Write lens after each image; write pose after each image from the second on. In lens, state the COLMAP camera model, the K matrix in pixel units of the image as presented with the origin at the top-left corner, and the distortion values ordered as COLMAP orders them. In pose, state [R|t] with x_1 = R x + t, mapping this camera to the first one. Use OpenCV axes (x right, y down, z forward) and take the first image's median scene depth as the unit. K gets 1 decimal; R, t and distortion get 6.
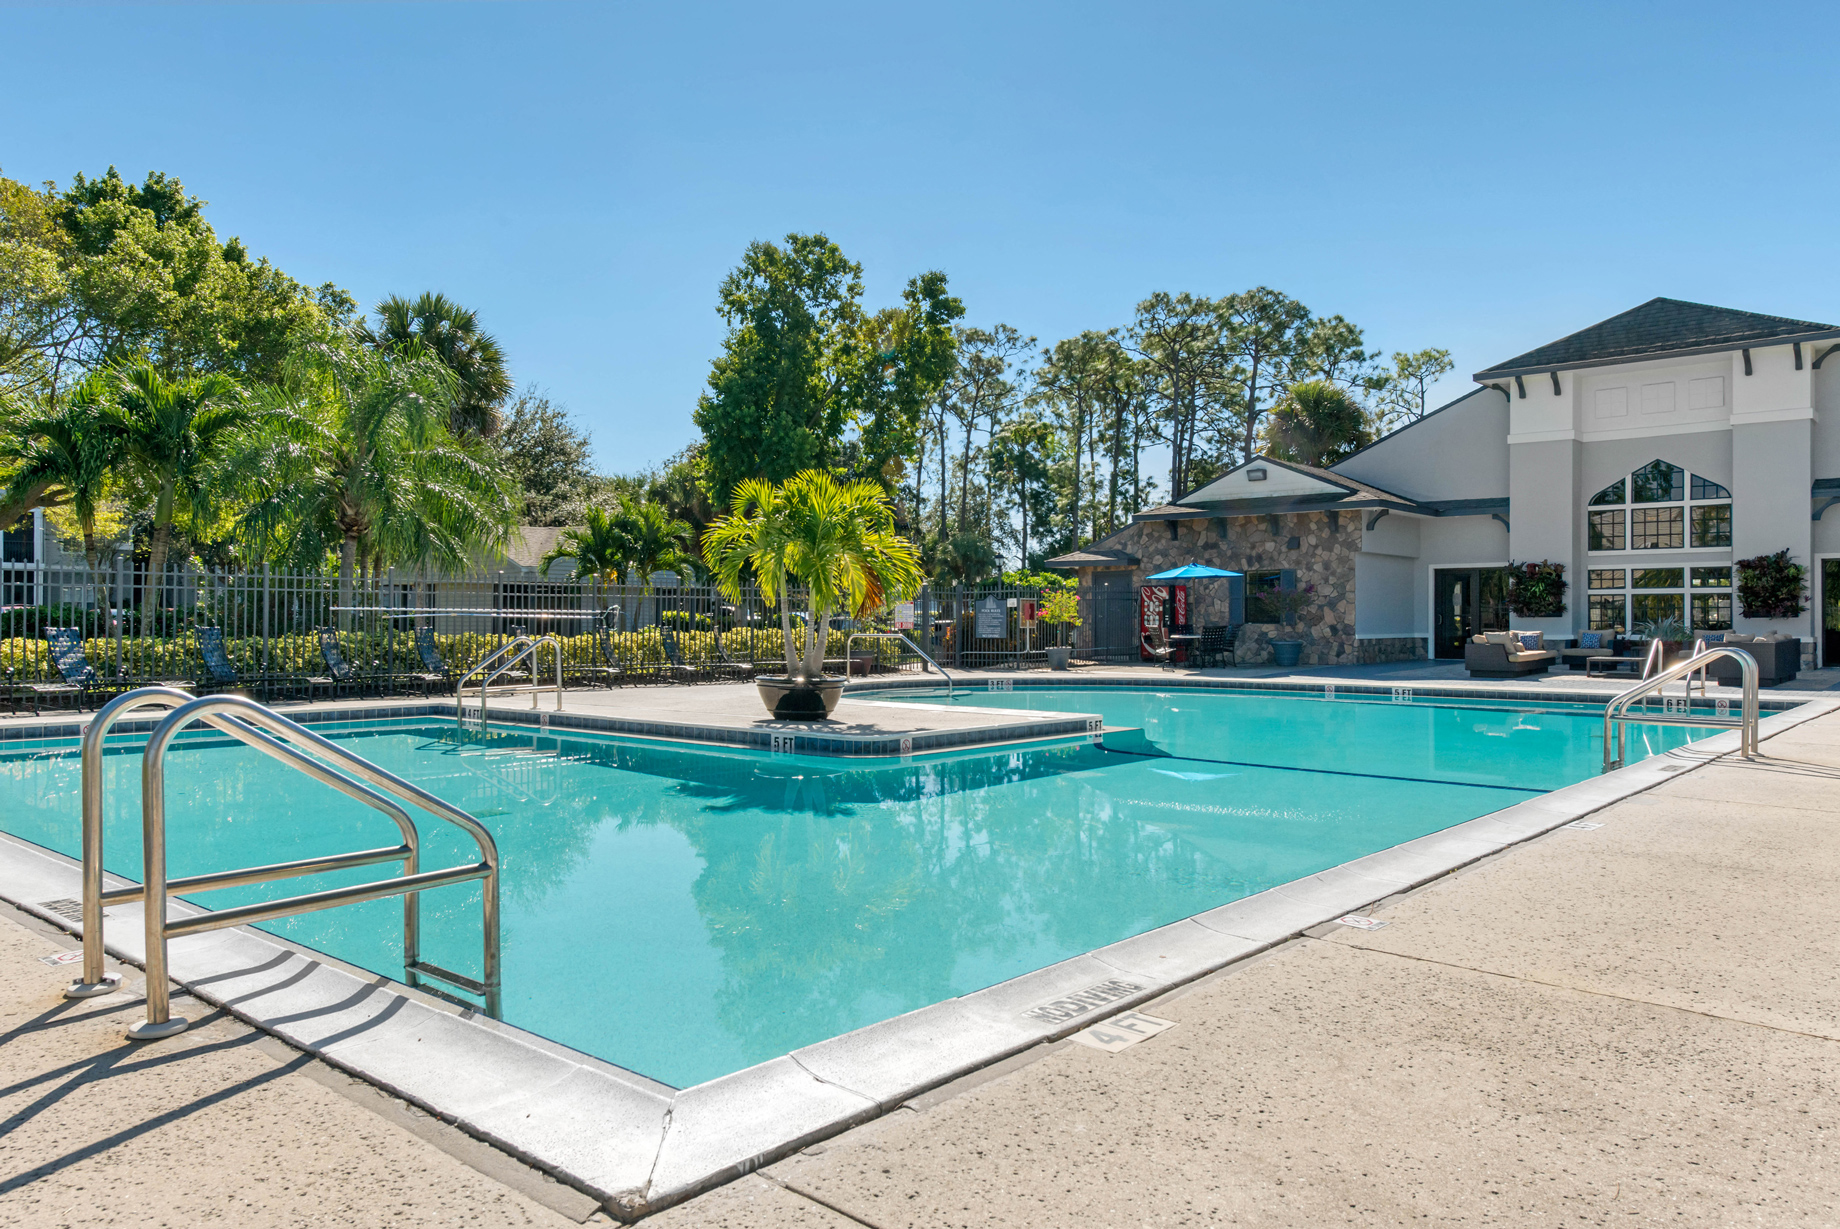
lens RADIAL K [[1292.1, 0, 920.0], [0, 1292.1, 614.5], [0, 0, 1]] dist [-0.005422, -0.002962]
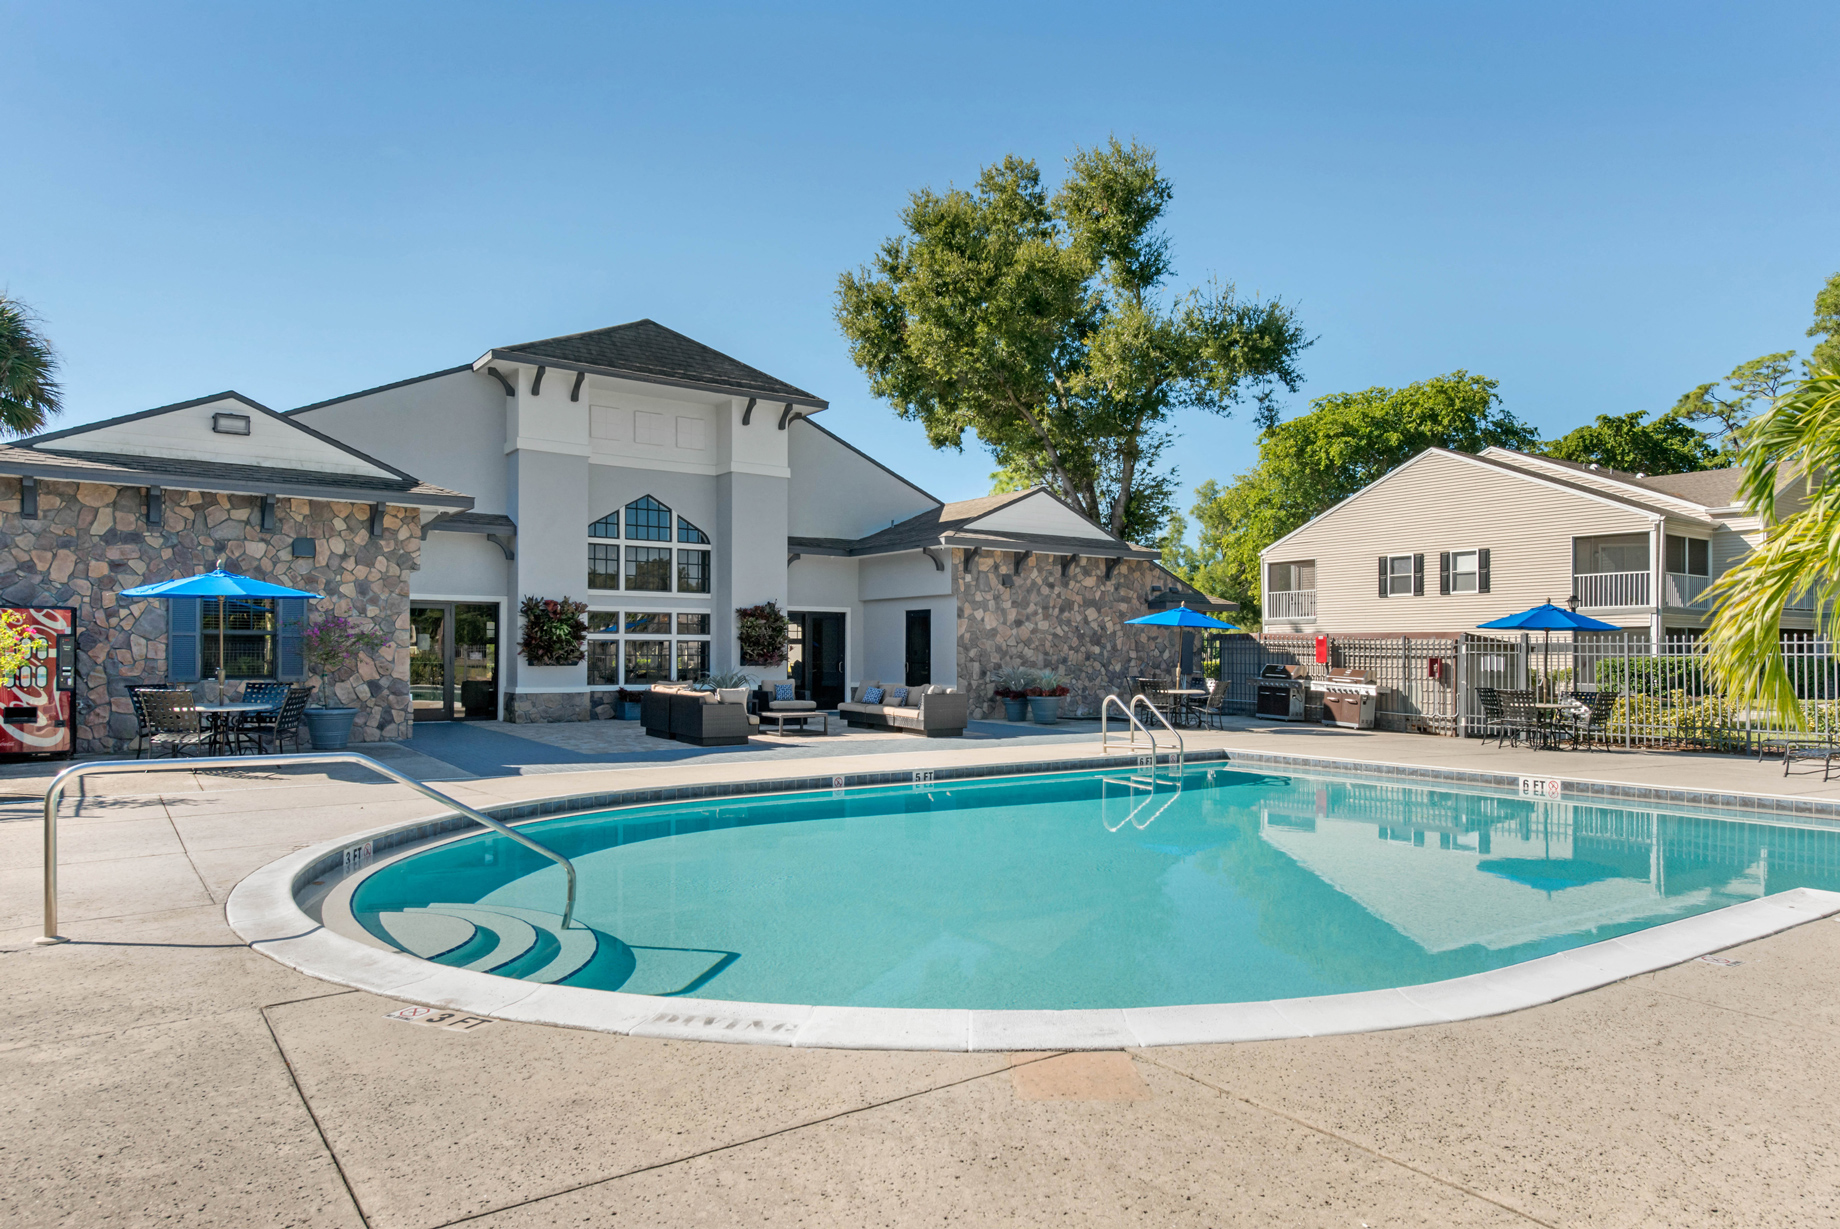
lens RADIAL K [[1155.9, 0, 920.4], [0, 1155.9, 655.1], [0, 0, 1]] dist [0.002933, 0.000359]
pose [[0.223630, 0.002378, 0.974671, -0.183830], [-0.006505, 0.999978, -0.000947, -0.005683], [-0.974652, -0.006128, 0.223641, 0.598680]]
